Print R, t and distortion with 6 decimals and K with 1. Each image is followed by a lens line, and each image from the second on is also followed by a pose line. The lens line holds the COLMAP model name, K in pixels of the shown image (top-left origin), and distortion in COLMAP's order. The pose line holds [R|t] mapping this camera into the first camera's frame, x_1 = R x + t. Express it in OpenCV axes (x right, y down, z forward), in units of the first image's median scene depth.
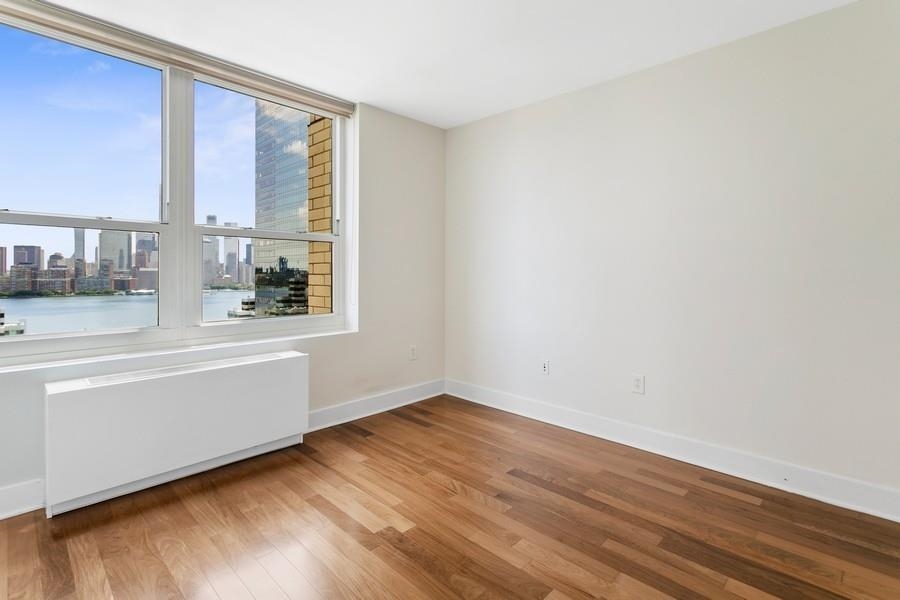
lens RADIAL K [[434.8, 0, 451.7], [0, 434.8, 271.7], [0, 0, 1]] dist [0.002464, 0.000278]
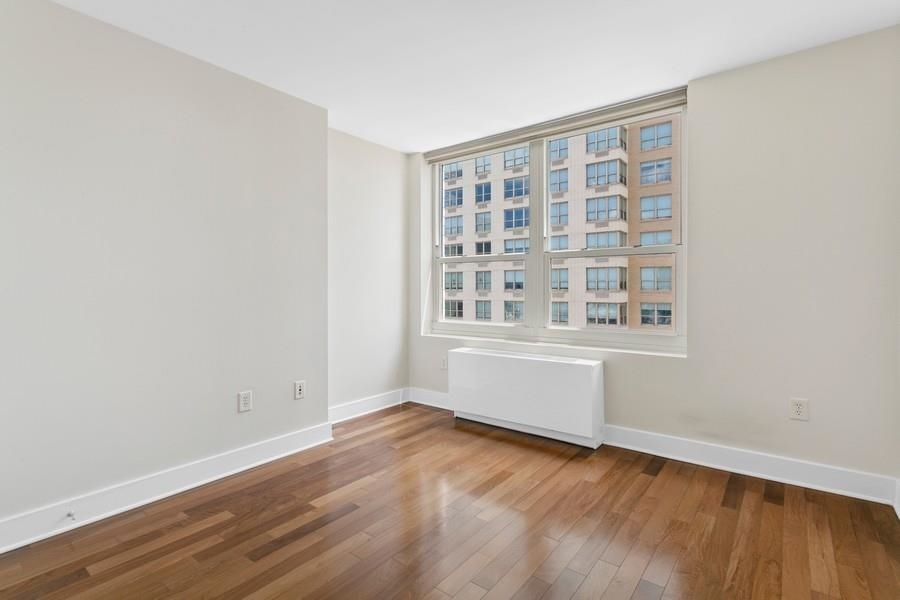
lens RADIAL K [[432.2, 0, 453.8], [0, 432.2, 292.5], [0, 0, 1]] dist [-0.000498, 0.000045]
pose [[0.113913, 0.005427, -0.993476, 0.767091], [0.002316, 0.999981, 0.005728, 0.008331], [0.993488, -0.002953, 0.113898, 0.634185]]
